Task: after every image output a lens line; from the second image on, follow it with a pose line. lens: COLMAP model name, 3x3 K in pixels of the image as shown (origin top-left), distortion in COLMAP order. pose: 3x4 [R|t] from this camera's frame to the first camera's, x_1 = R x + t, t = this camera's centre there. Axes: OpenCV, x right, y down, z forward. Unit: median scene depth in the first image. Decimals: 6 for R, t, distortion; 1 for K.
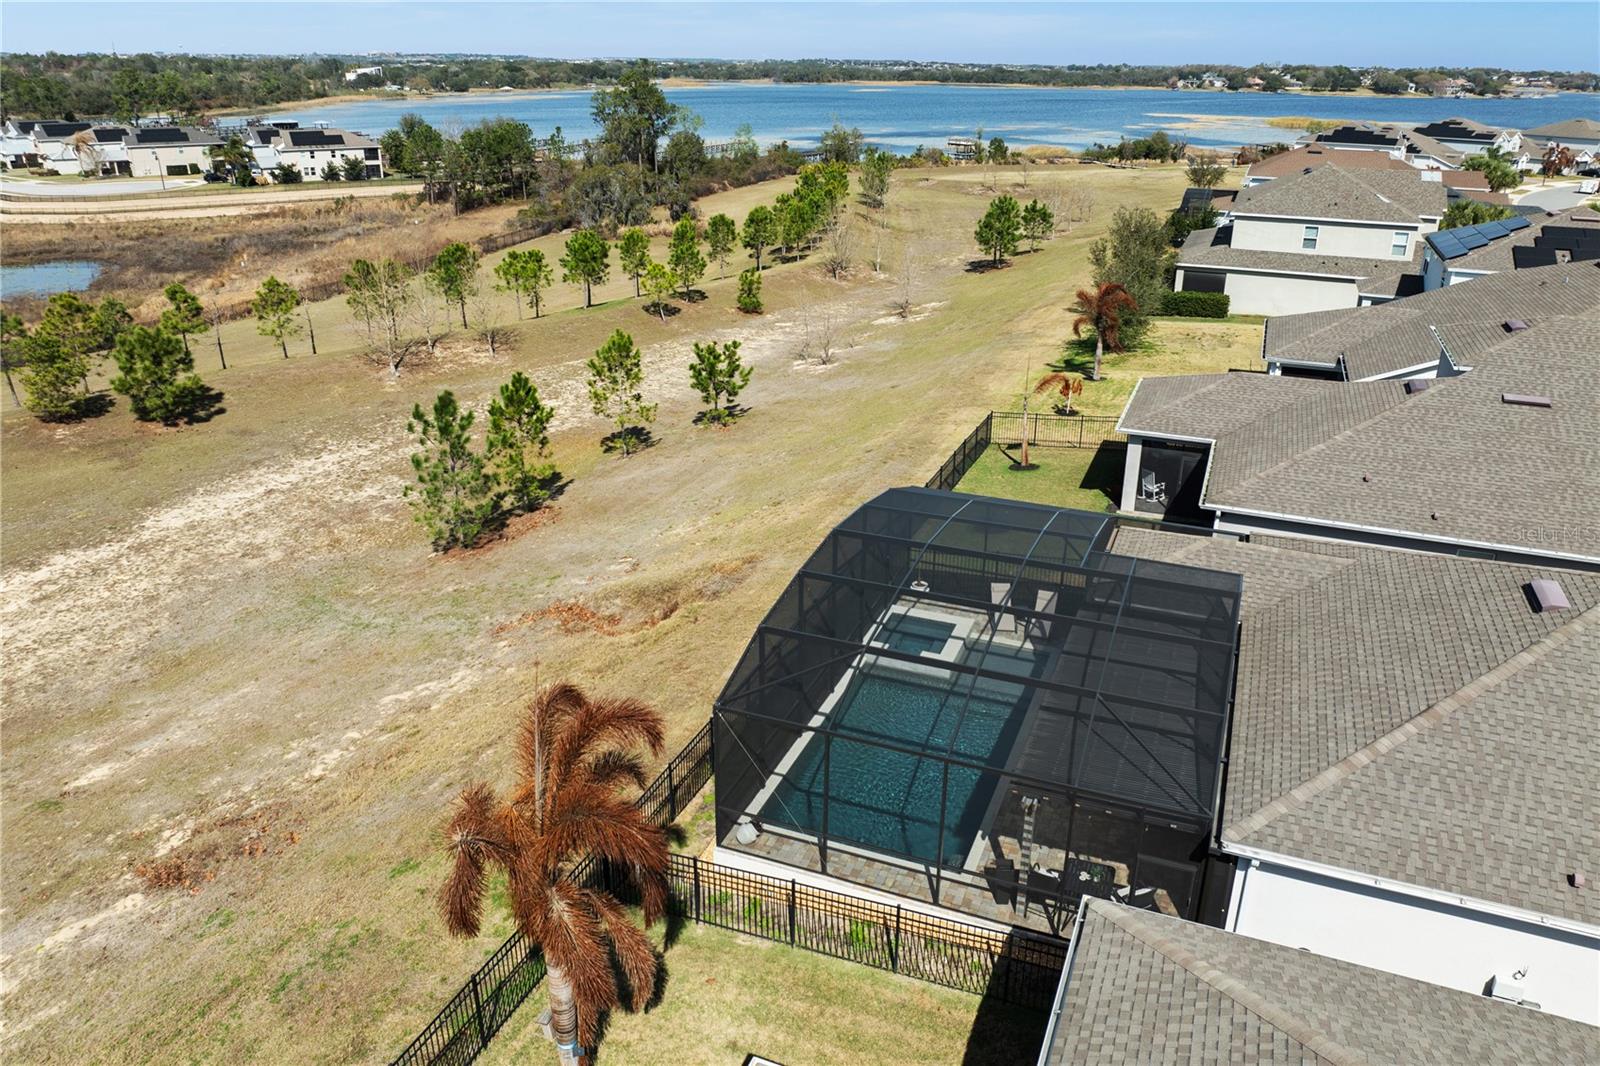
lens RADIAL K [[1125.4, 0, 800.0], [0, 1125.4, 533.0], [0, 0, 1]] dist [-0.060034, 0.034863]
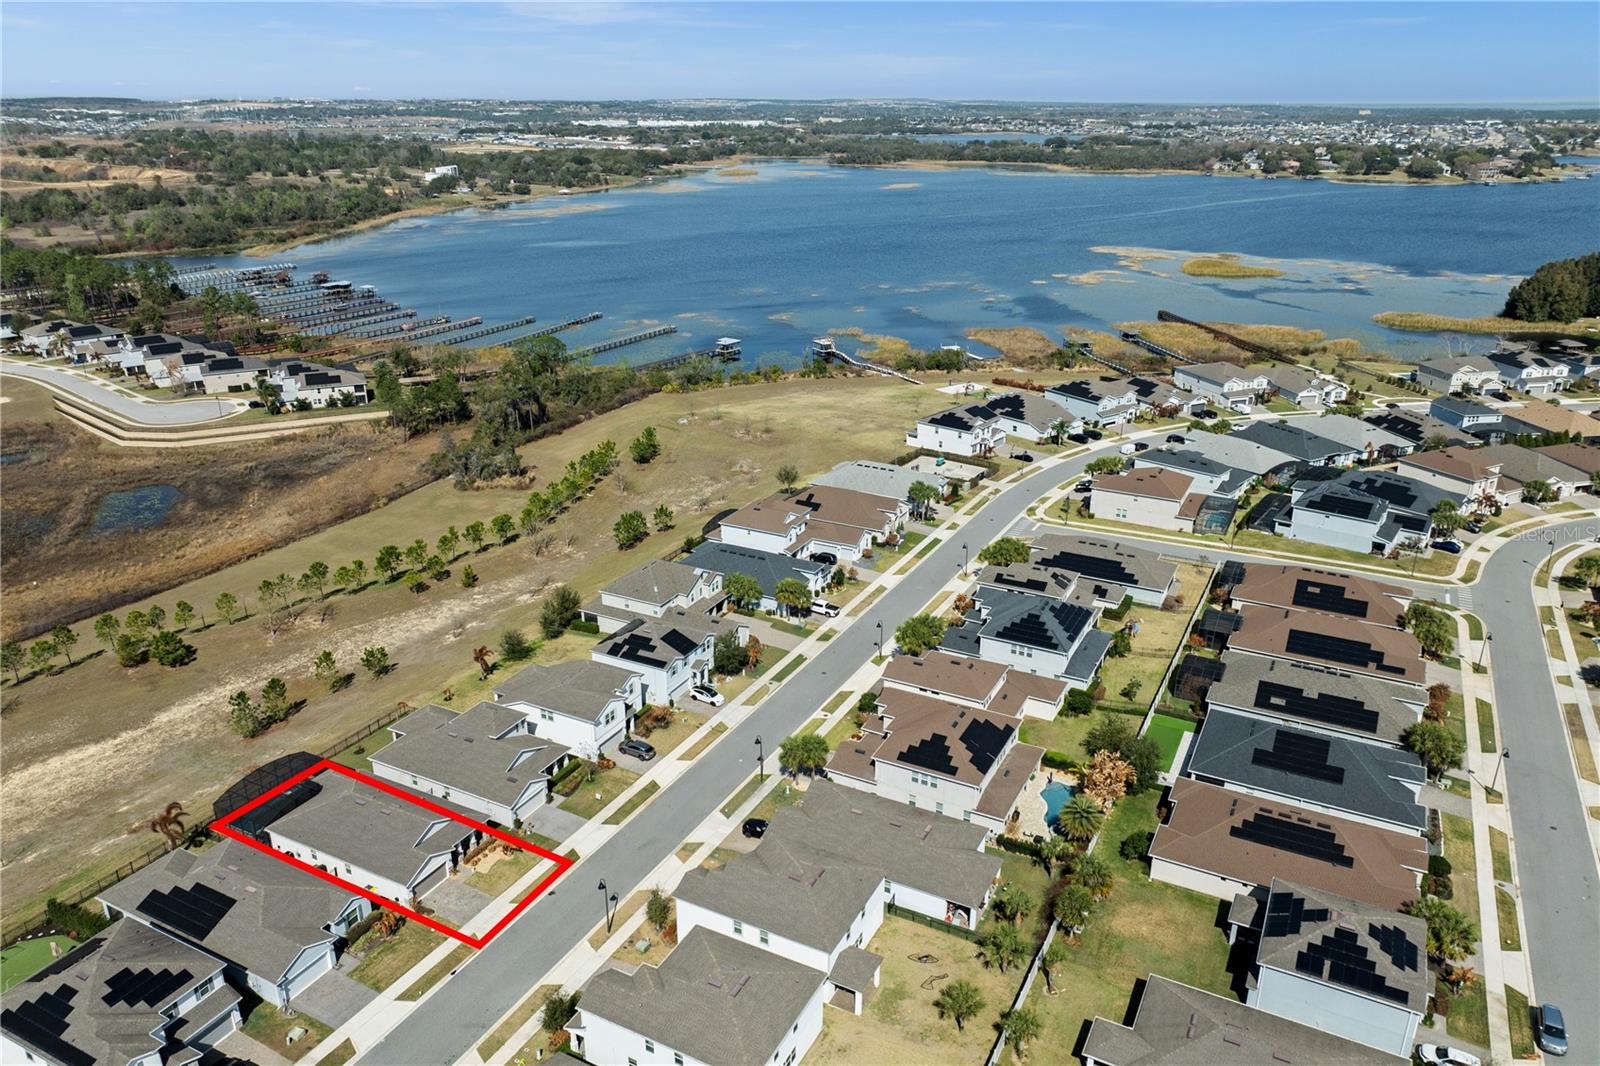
lens RADIAL K [[1123.2, 0, 794.3], [0, 1123.2, 563.3], [0, 0, 1]] dist [-0.000750, 0.002265]
pose [[0.995795, 0.029618, -0.086690, 0.399050], [-0.030214, 0.999528, -0.005567, -0.136490], [0.086484, 0.008163, 0.996220, -0.540664]]
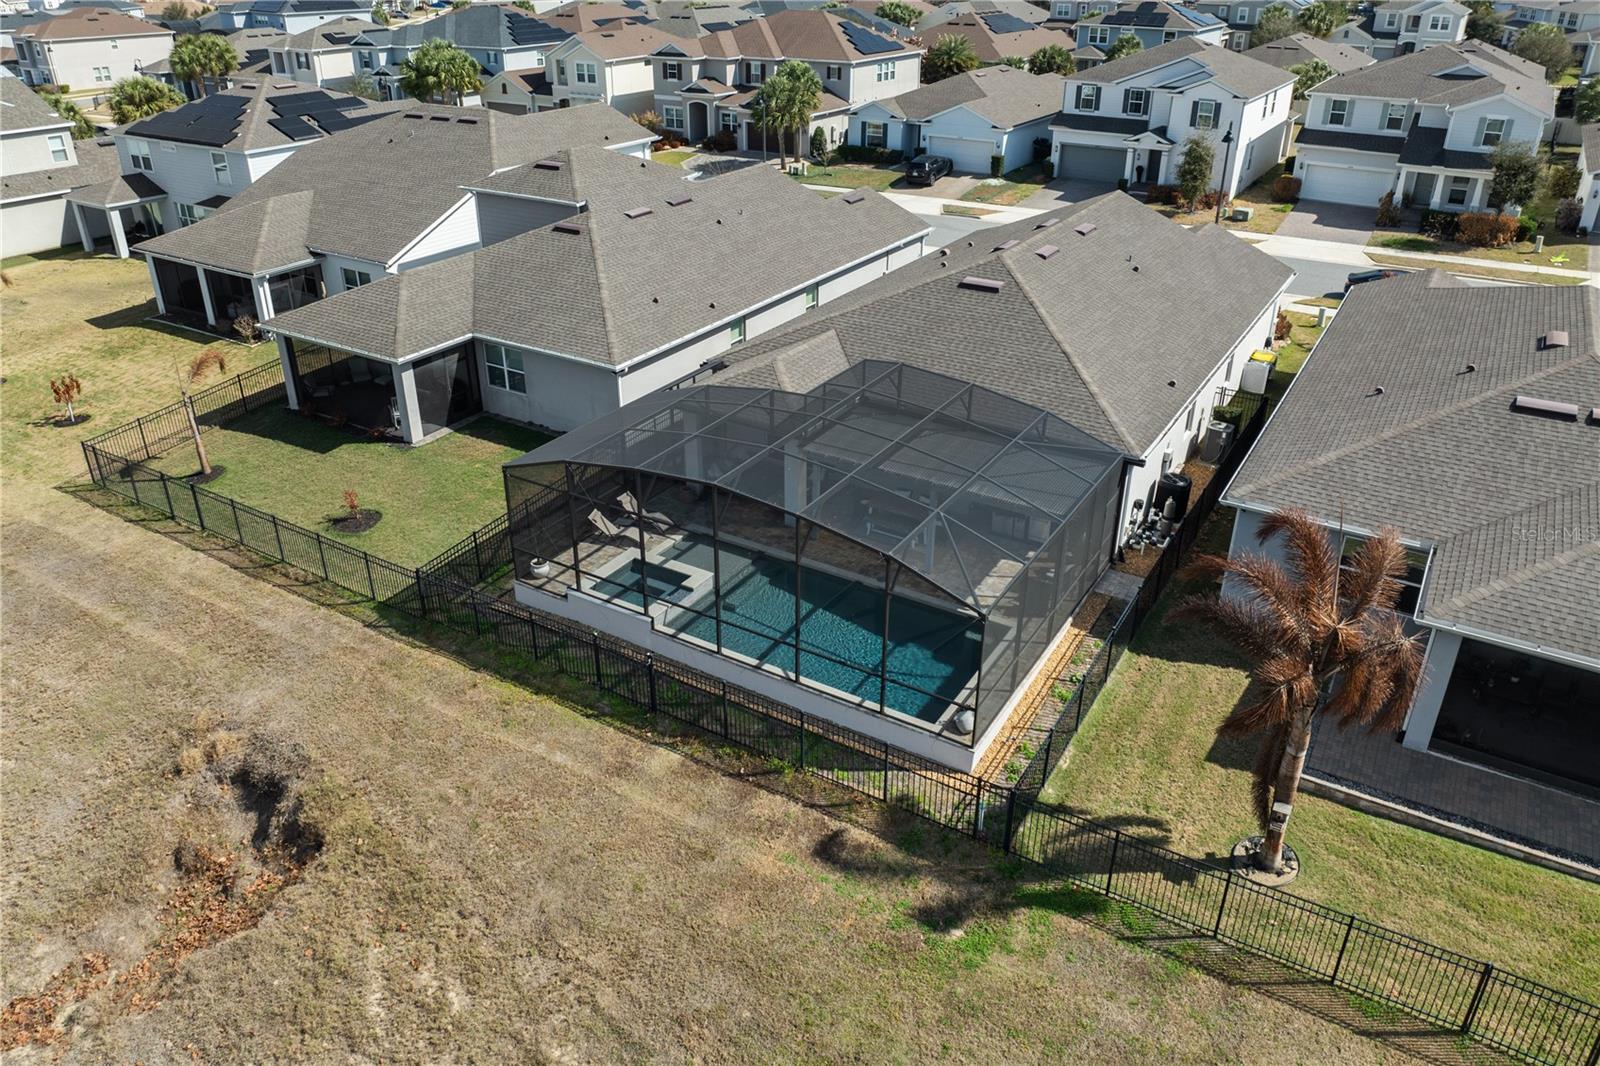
lens RADIAL K [[1128.6, 0, 803.3], [0, 1128.6, 483.4], [0, 0, 1]] dist [-0.037575, -0.004282]
pose [[0.164806, -0.439131, 0.883178, -0.107941], [0.382323, 0.853857, 0.353209, -0.042399], [-0.909213, 0.279449, 0.308610, 0.088975]]
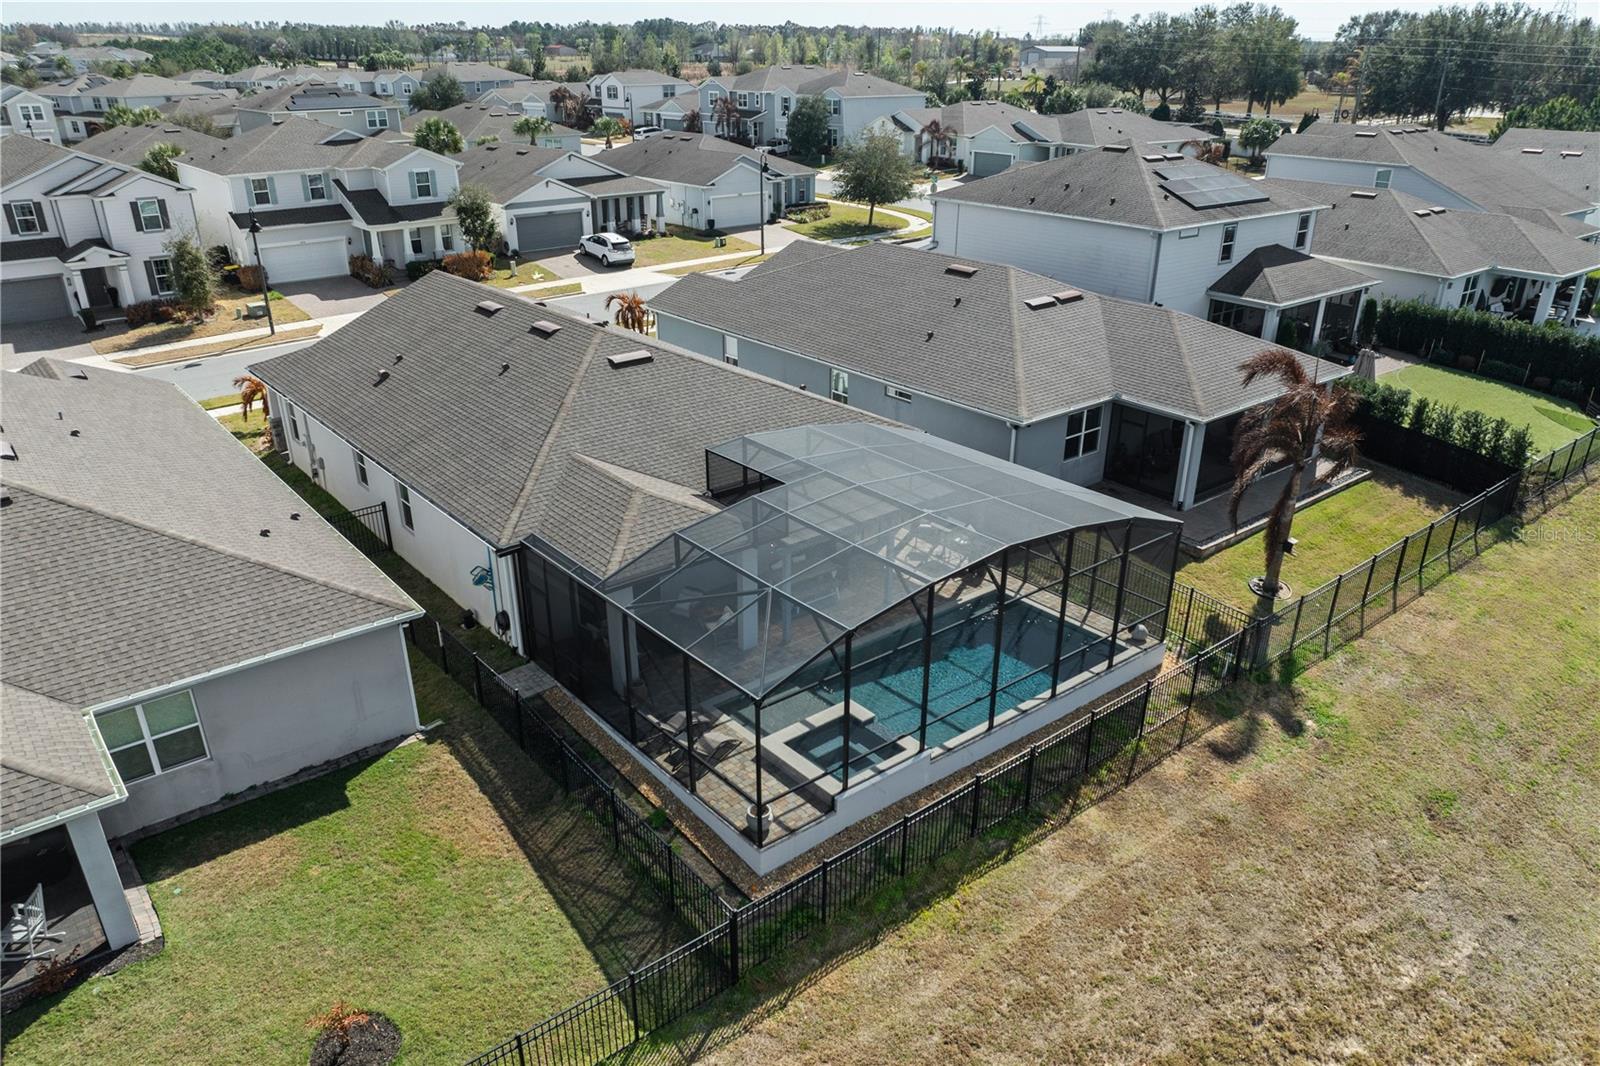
lens RADIAL K [[1128.1, 0, 805.9], [0, 1128.1, 583.2], [0, 0, 1]] dist [-0.044749, 0.010466]
pose [[-0.876490, -0.221364, 0.427508, -0.029909], [0.176550, 0.678345, 0.713216, -0.088140], [-0.447879, 0.700604, -0.555481, 0.217460]]
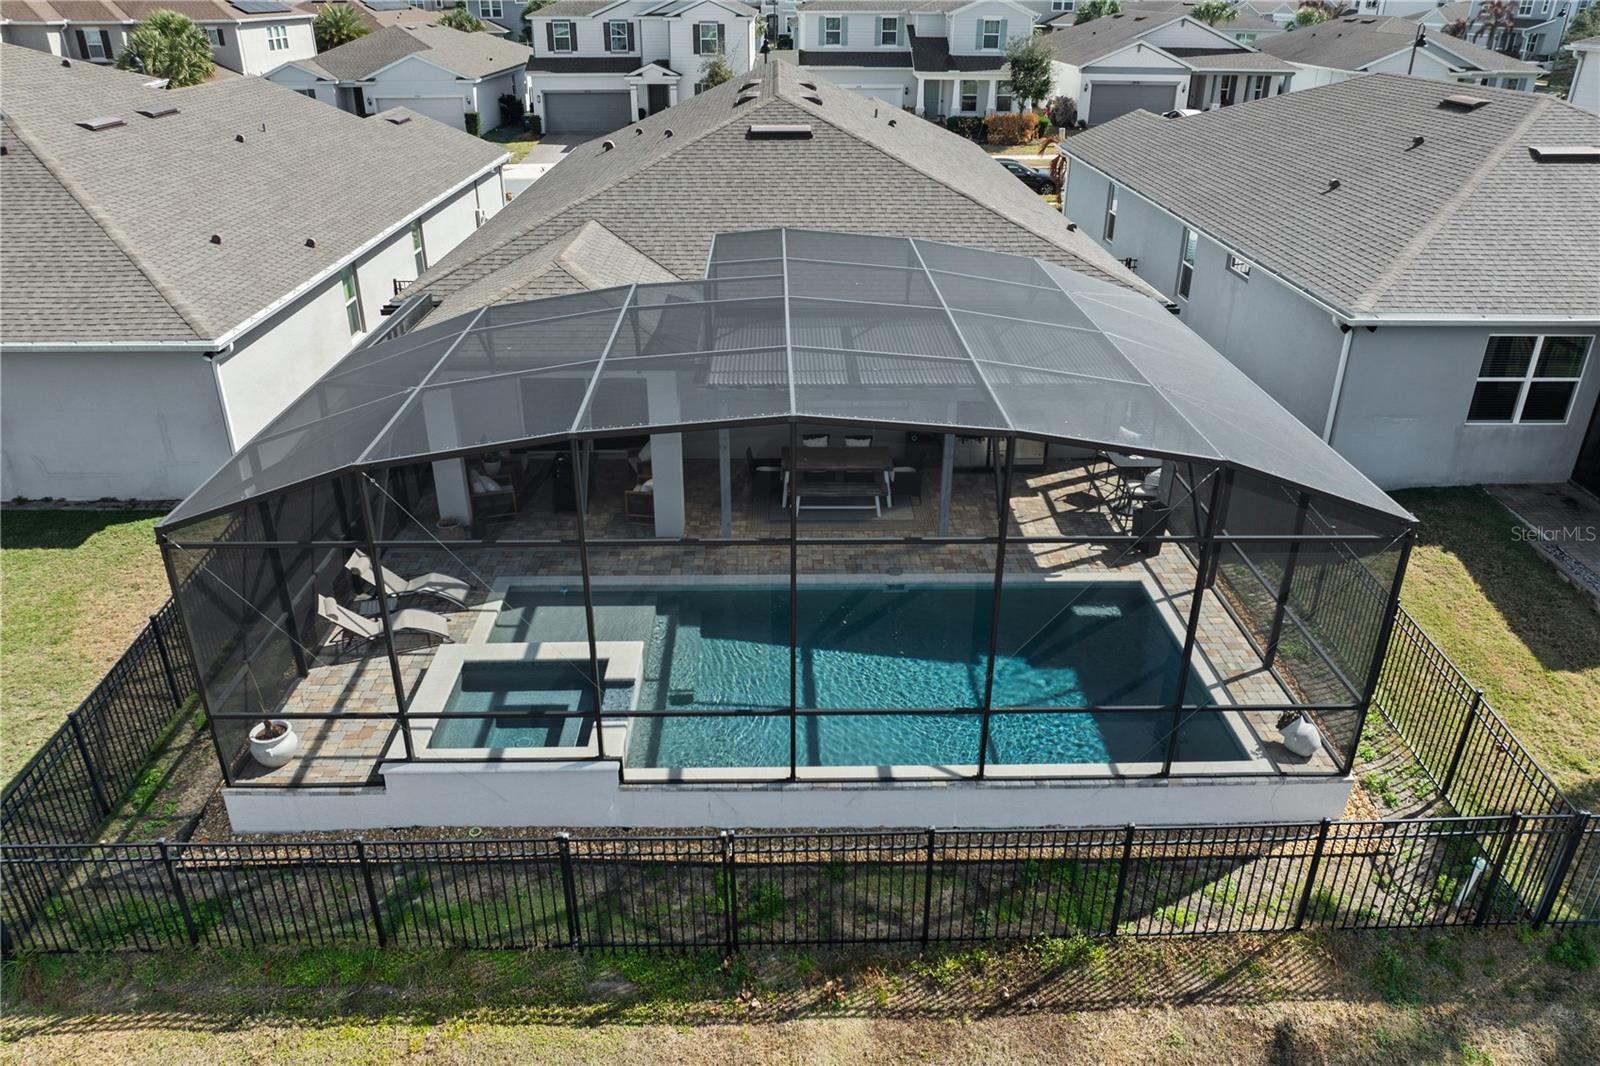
lens RADIAL K [[1125.4, 0, 800.0], [0, 1125.4, 533.0], [0, 0, 1]] dist [-0.060034, 0.034863]
pose [[-0.392960, -0.419653, 0.818214, -0.045410], [0.351285, 0.753798, 0.555326, -0.027918], [-0.849812, 0.505648, -0.148795, 0.149091]]
